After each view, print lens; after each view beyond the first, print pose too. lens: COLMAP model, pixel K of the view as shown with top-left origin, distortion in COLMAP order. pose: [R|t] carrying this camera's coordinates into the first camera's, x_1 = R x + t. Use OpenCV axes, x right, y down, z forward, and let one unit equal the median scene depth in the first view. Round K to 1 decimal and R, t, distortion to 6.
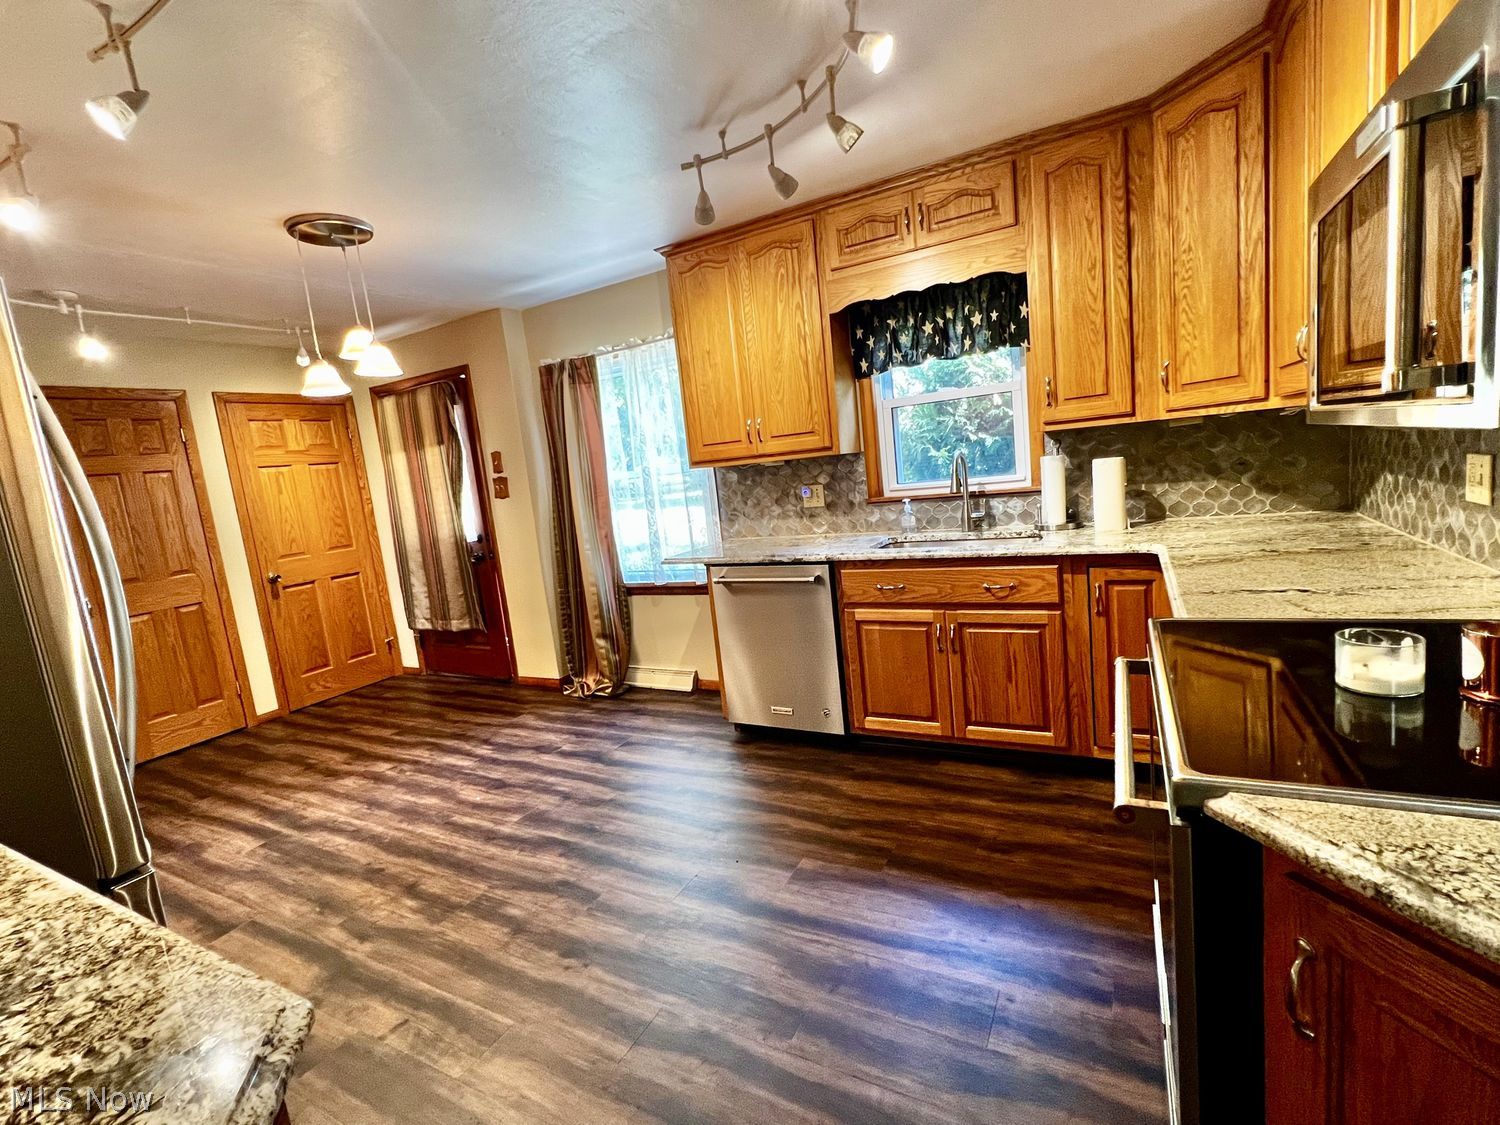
lens RADIAL K [[686.0, 0, 742.6], [0, 686.0, 561.6], [0, 0, 1]] dist [-0.004512, -0.000103]
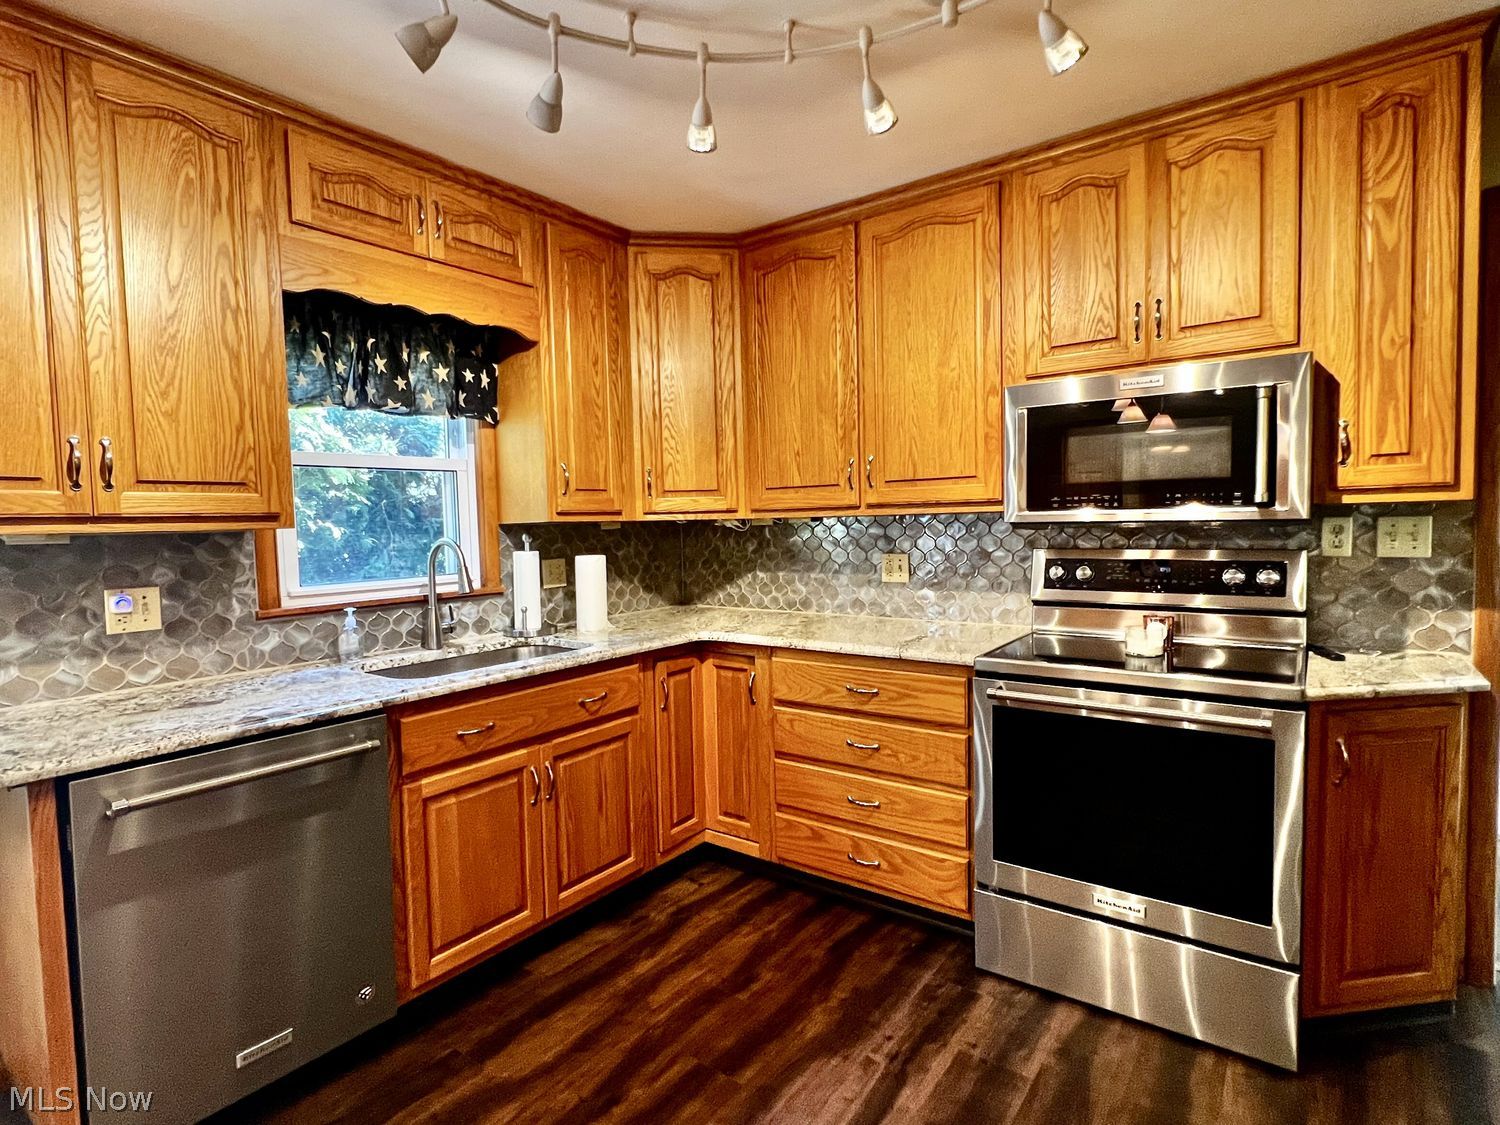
lens RADIAL K [[768.7, 0, 745.7], [0, 768.7, 562.5], [0, 0, 1]] dist [-0.005997, 0.000186]
pose [[0.143616, 0.049026, 0.988418, -0.510017], [0.149730, 0.986198, -0.070671, -0.031639], [-0.978241, 0.158145, 0.134293, 0.644764]]
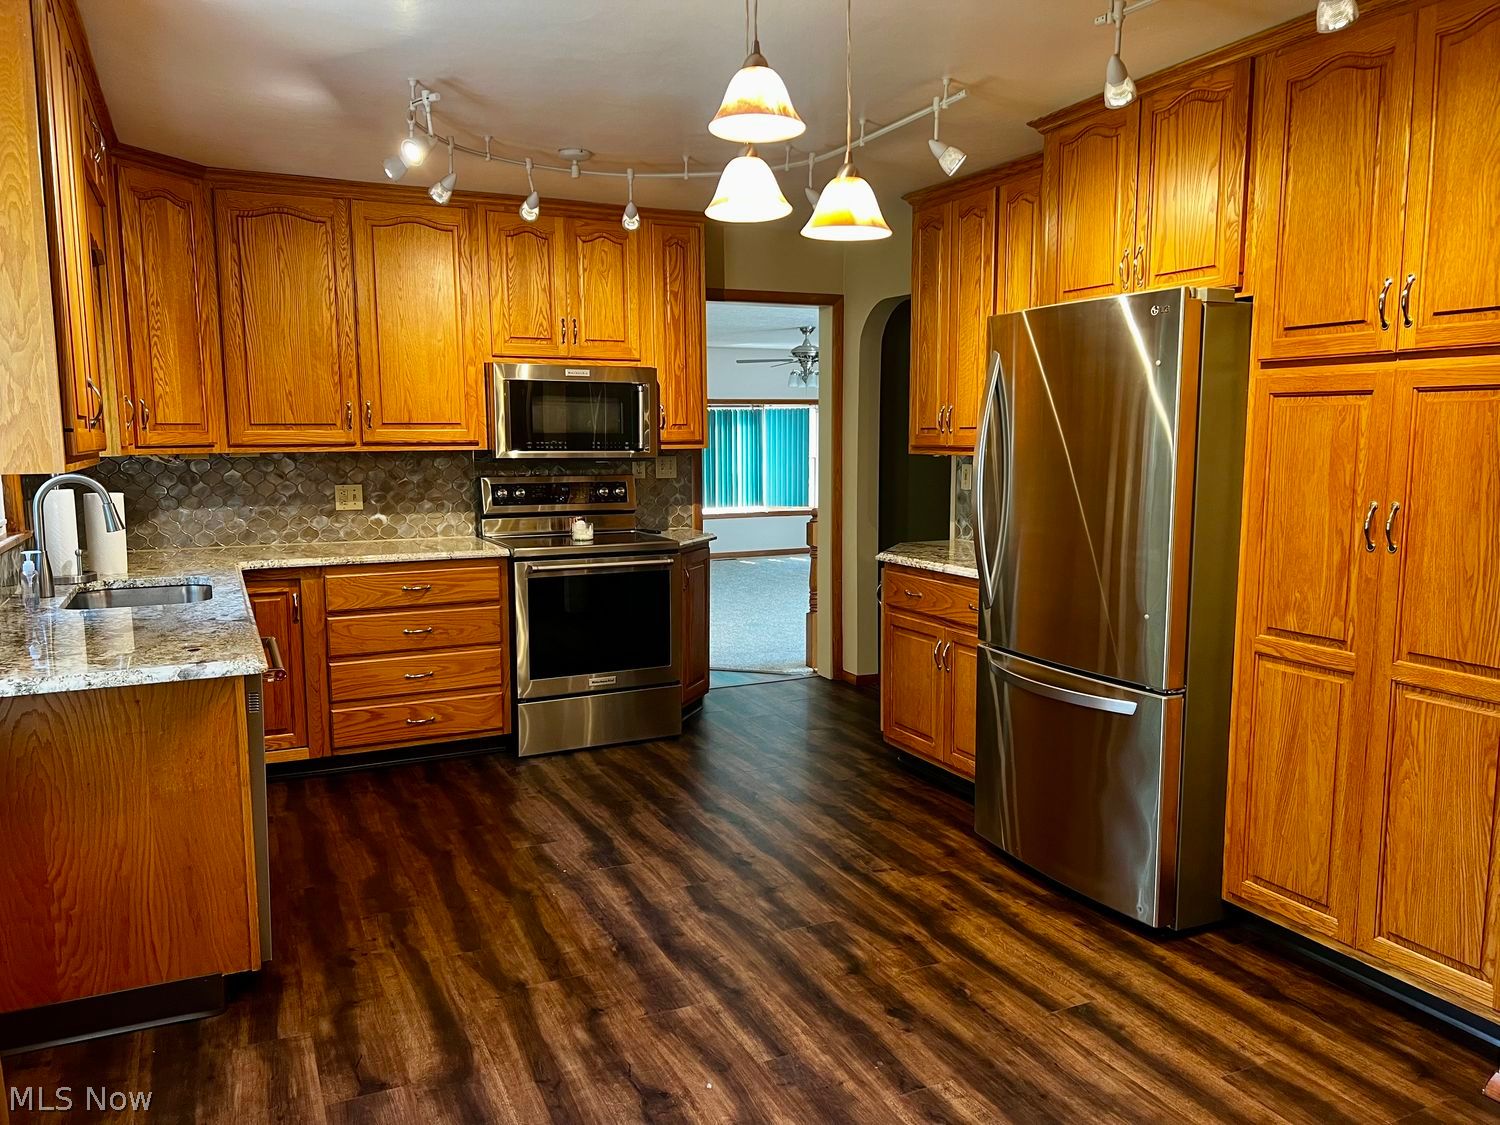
lens RADIAL K [[1135.2, 0, 751.9], [0, 1135.2, 568.7], [0, 0, 1]] dist [0.043478, -0.032542]
pose [[-0.809252, 0.037707, 0.586250, -1.019971], [0.171538, 0.969614, 0.174425, -0.171574], [-0.561859, 0.241718, -0.791130, 1.736341]]
